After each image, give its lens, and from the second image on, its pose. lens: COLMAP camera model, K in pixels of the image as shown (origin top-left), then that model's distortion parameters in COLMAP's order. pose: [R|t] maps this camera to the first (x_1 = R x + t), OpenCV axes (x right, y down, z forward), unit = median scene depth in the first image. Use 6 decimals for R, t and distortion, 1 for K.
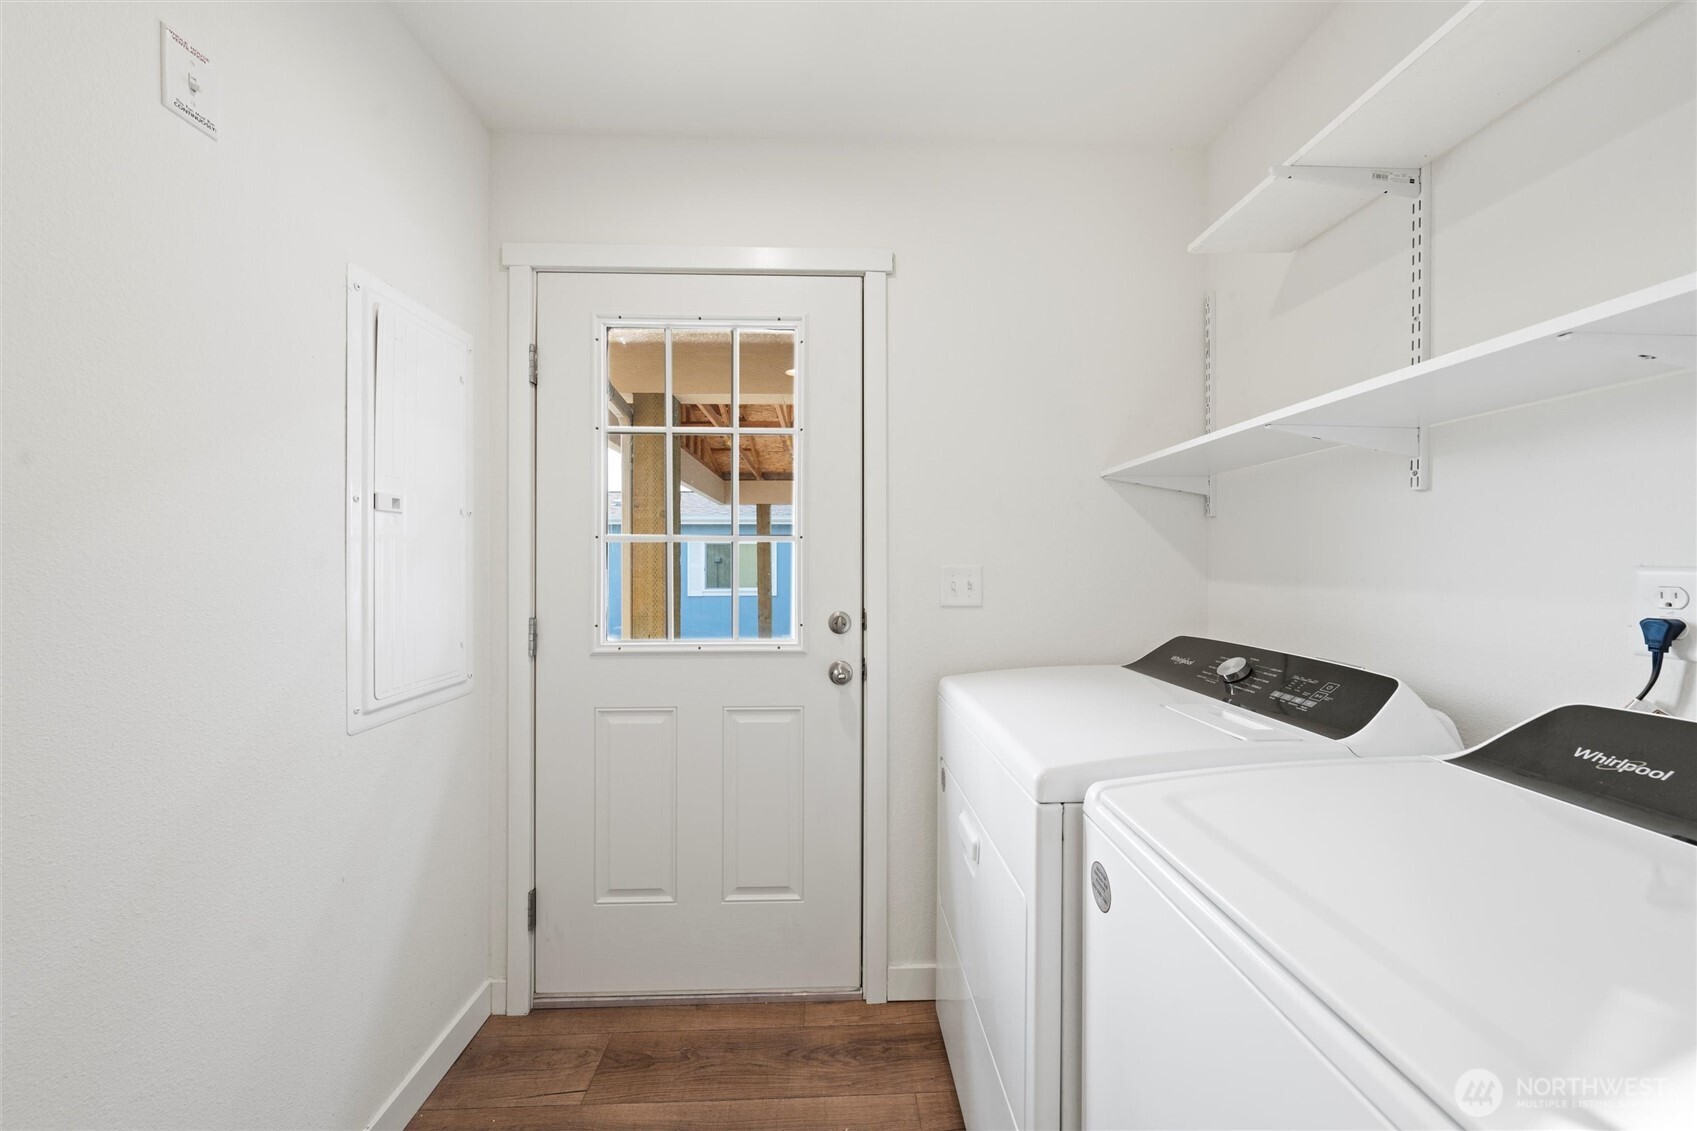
lens RADIAL K [[574.0, 0, 851.0], [0, 574.0, 558.6], [0, 0, 1]] dist [-0.003685, -0.000167]
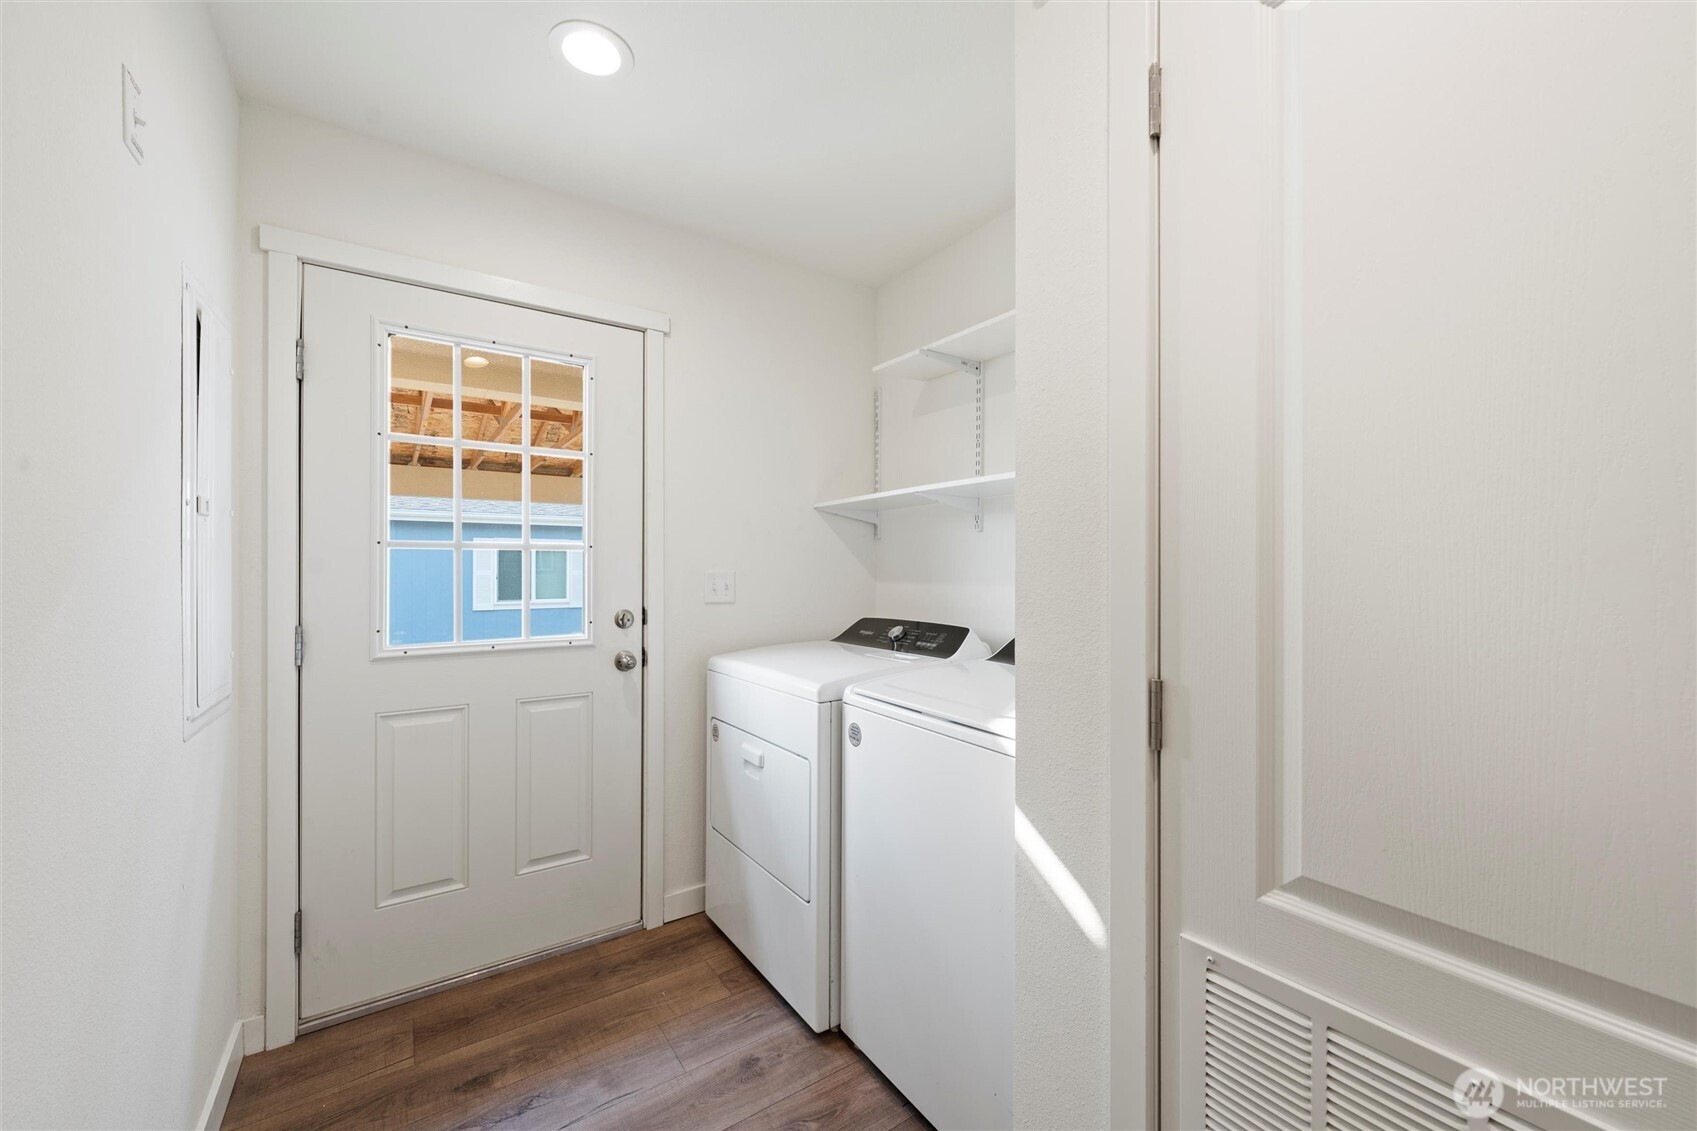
lens RADIAL K [[651.8, 0, 848.5], [0, 651.8, 565.5], [0, 0, 1]] dist [-0.003537, -0.000420]
pose [[0.840635, 0.005053, 0.541578, -0.373121], [-0.004743, 0.999987, -0.001969, 0.000871], [-0.541581, -0.000914, 0.840648, -0.403892]]
